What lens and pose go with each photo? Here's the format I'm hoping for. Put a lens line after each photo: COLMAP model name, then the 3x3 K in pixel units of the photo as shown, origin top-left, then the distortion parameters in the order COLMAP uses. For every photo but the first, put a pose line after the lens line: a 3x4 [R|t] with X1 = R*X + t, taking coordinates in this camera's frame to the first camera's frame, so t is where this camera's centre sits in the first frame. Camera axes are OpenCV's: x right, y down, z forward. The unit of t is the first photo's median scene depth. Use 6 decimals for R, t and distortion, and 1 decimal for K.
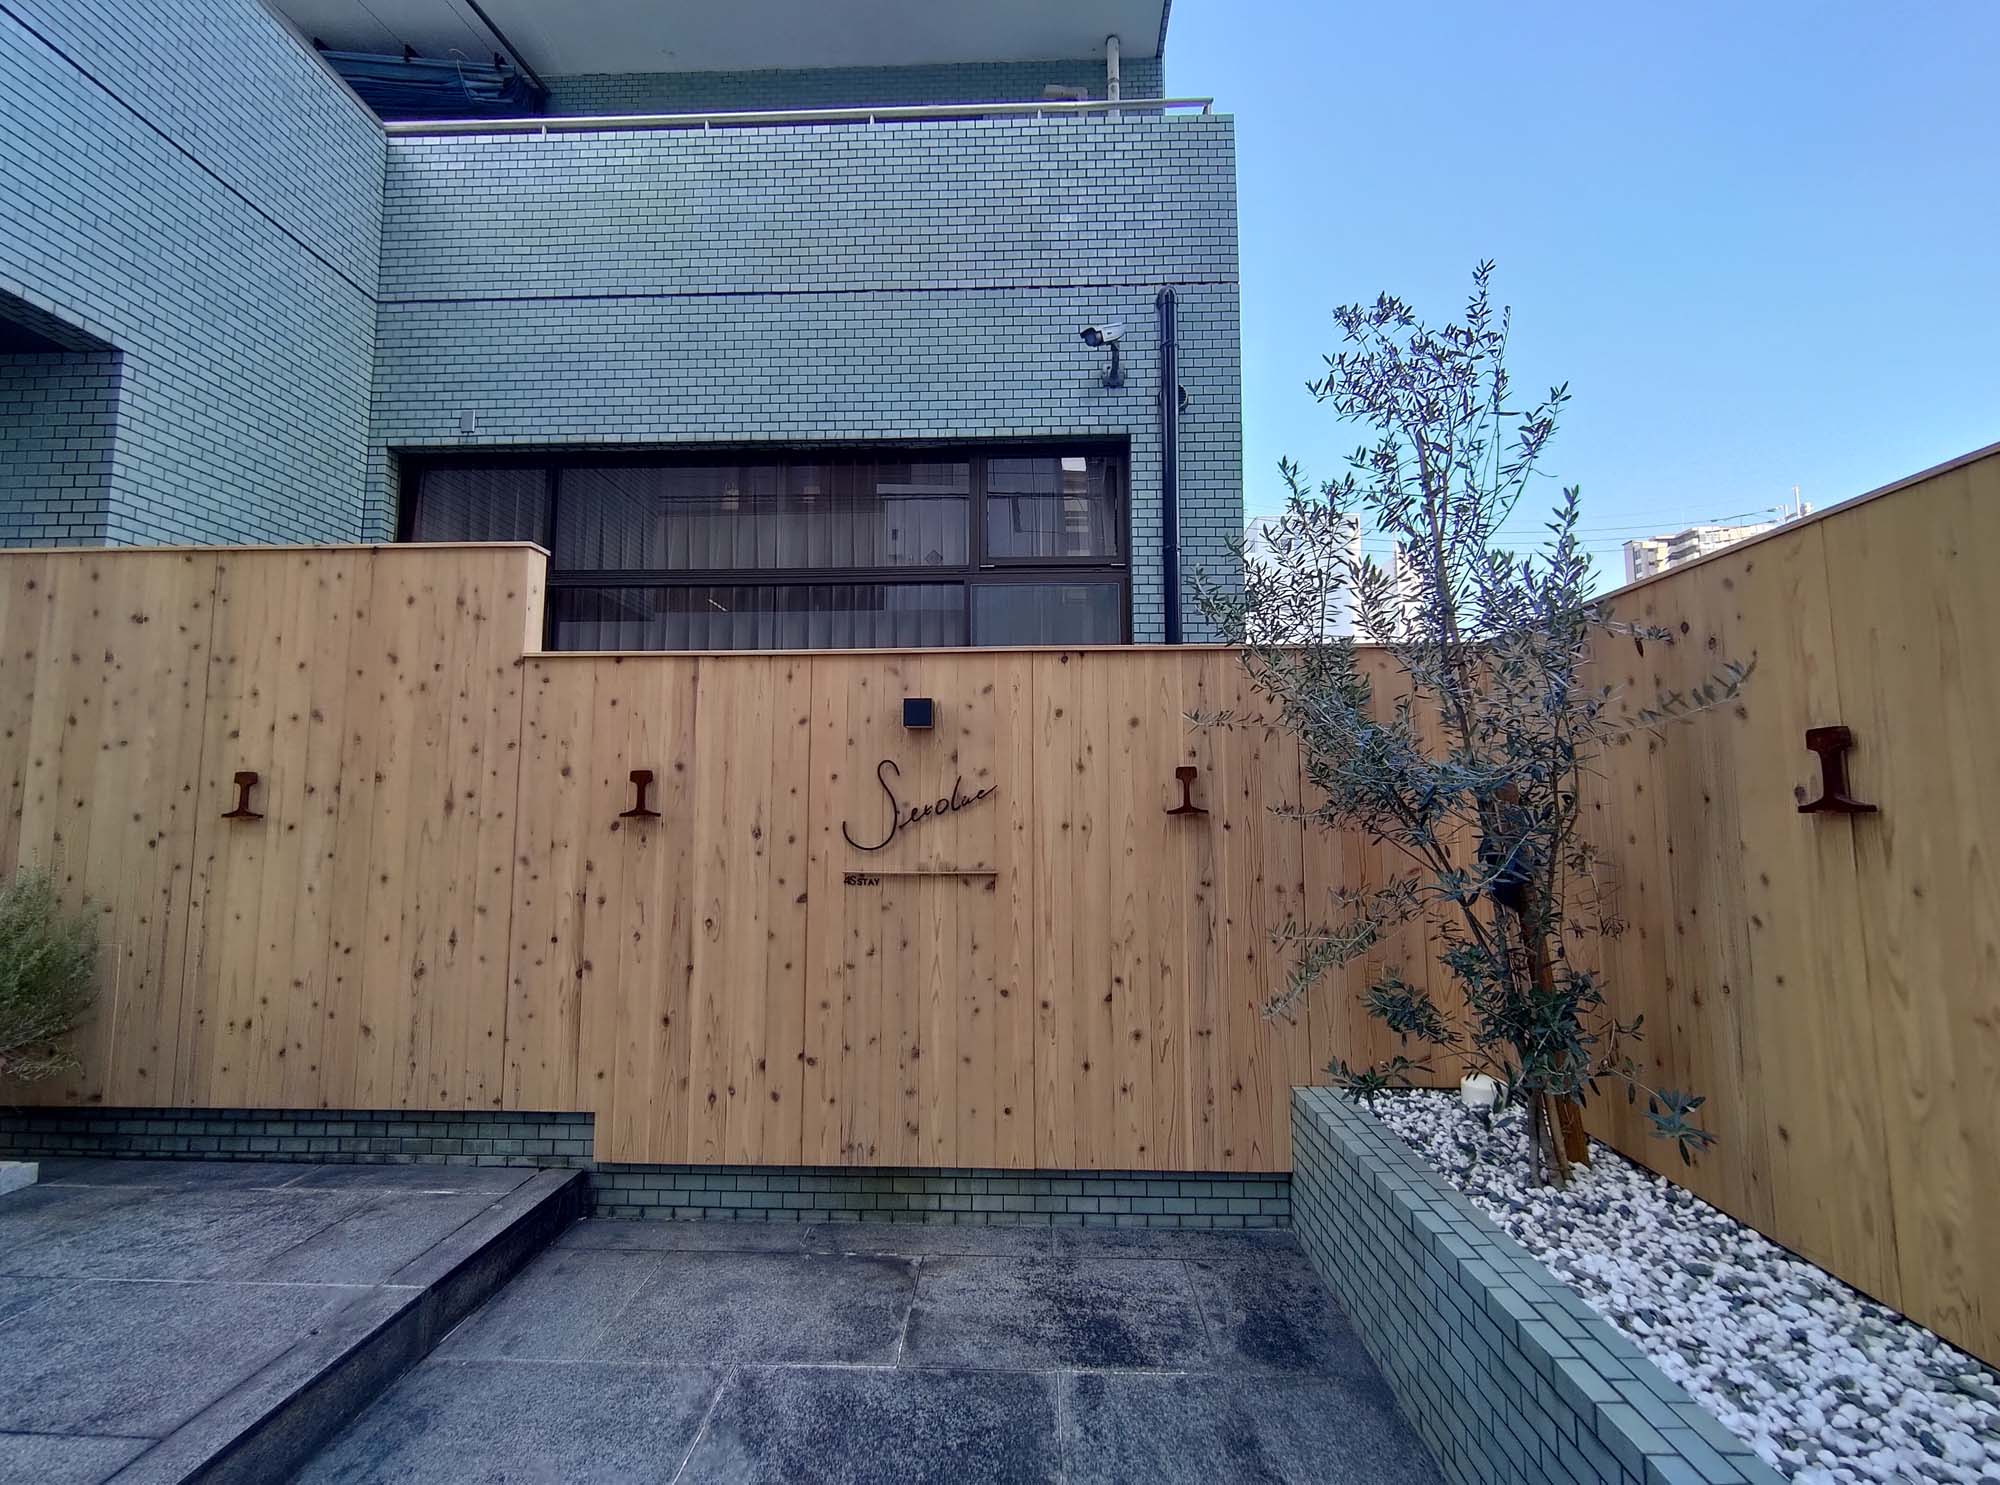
lens RADIAL K [[871.5, 0, 1004.4], [0, 871.5, 738.8], [0, 0, 1]] dist [0.002123, 0.000990]
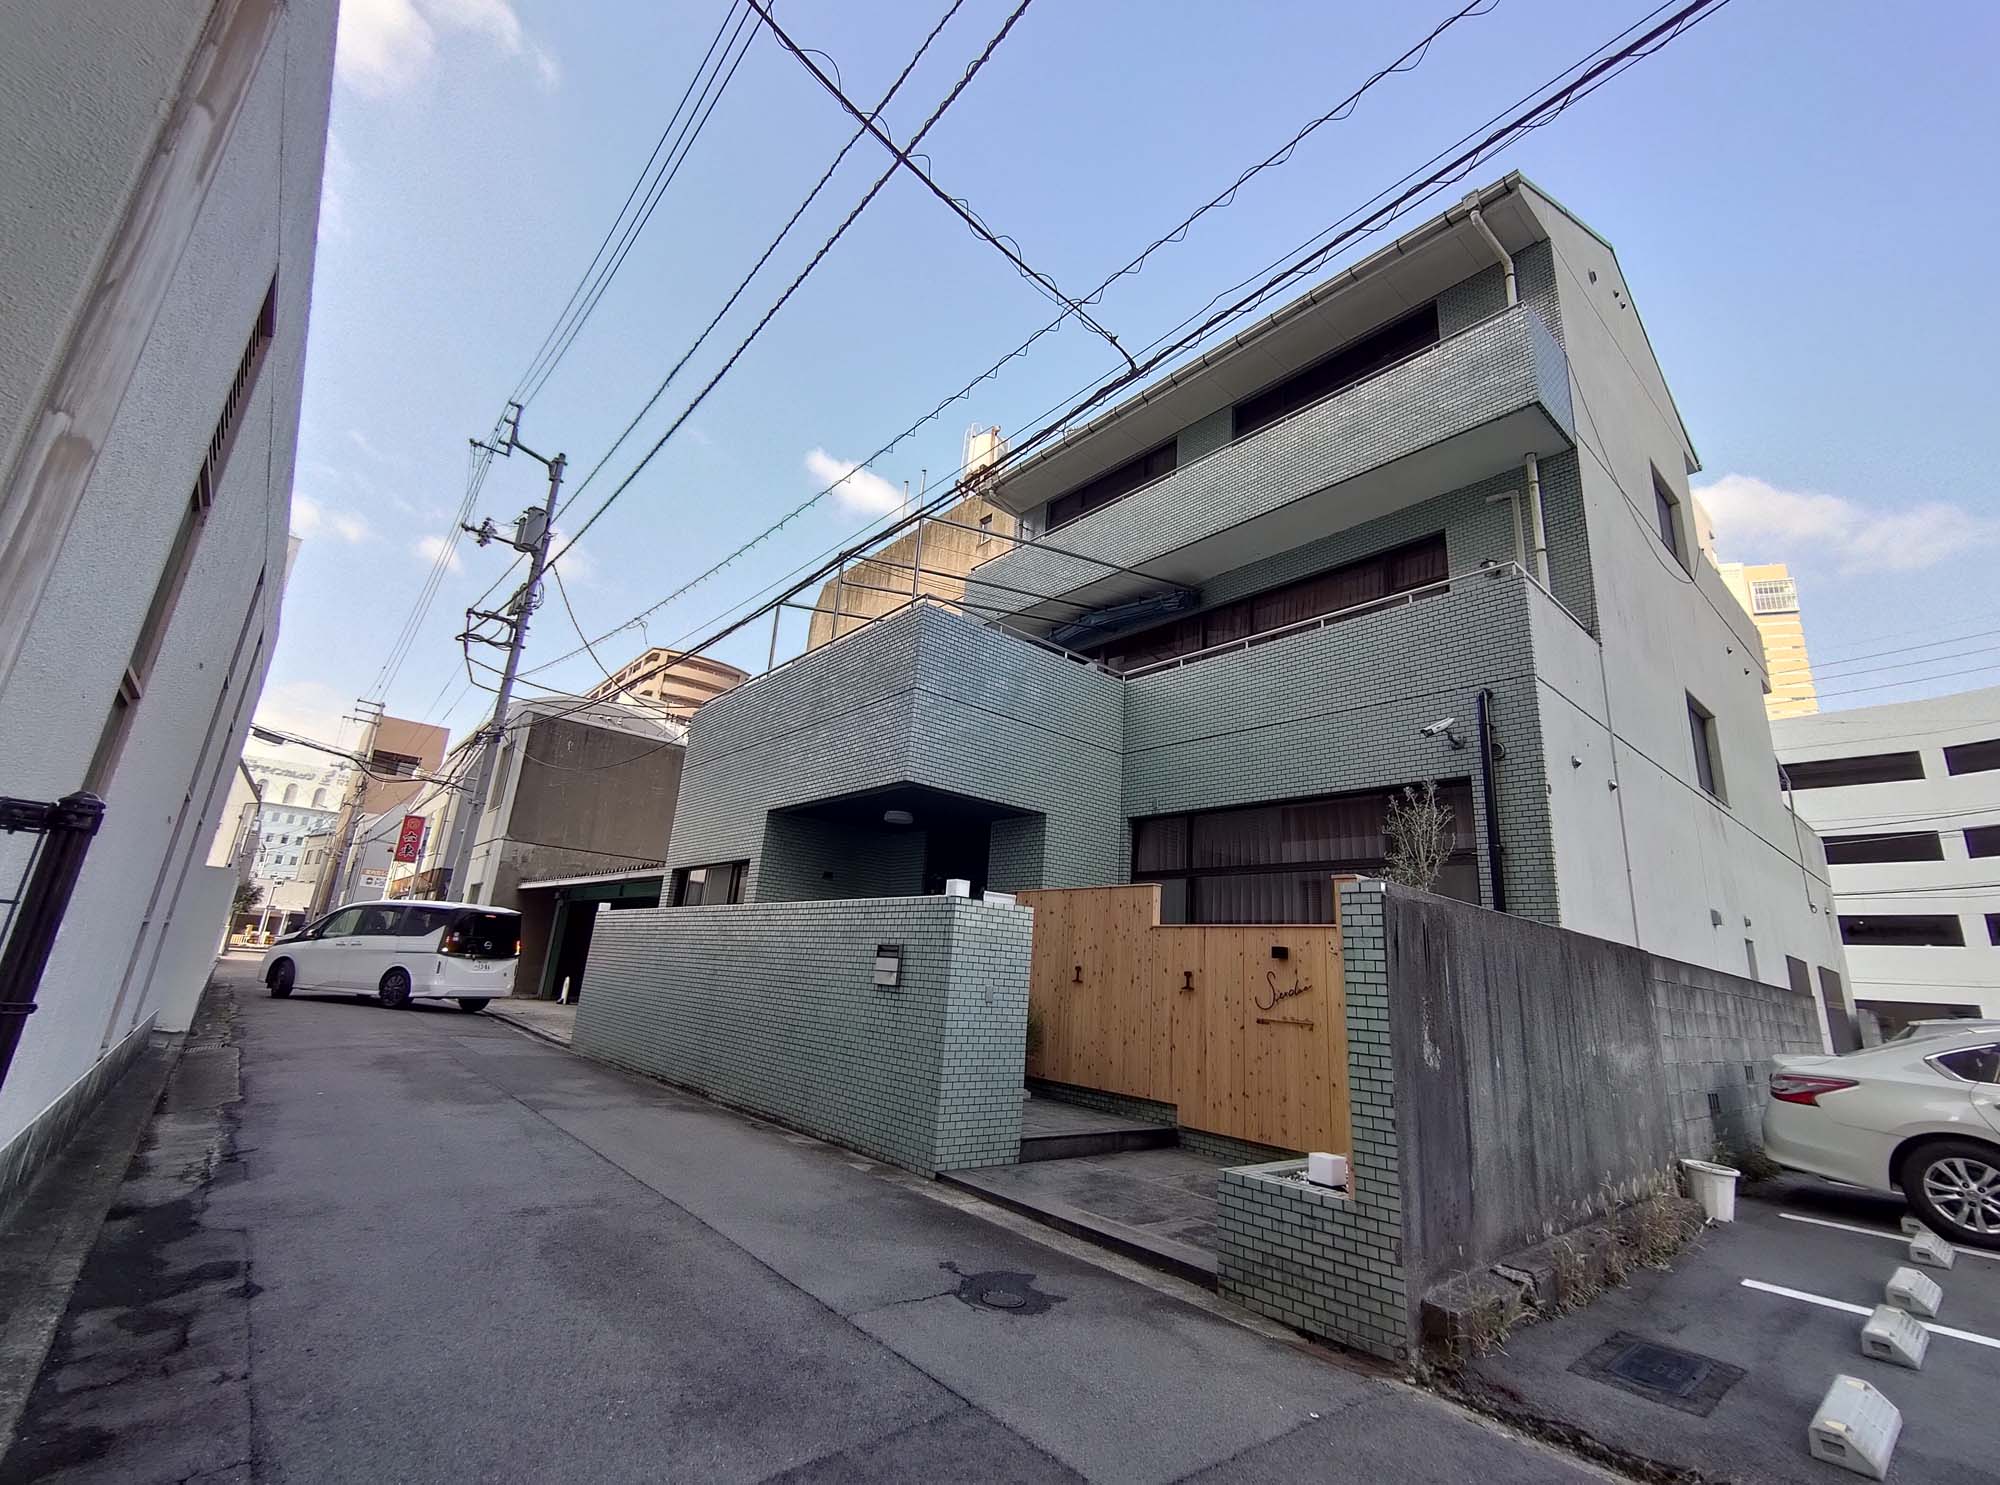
lens RADIAL K [[871.5, 0, 993.0], [0, 871.5, 732.8], [0, 0, 1]] dist [0.002123, 0.000990]
pose [[0.669386, -0.153968, -0.726785, 1.202188], [-0.006378, 0.977061, -0.212863, -0.103087], [0.742887, 0.147123, 0.653049, -1.255128]]
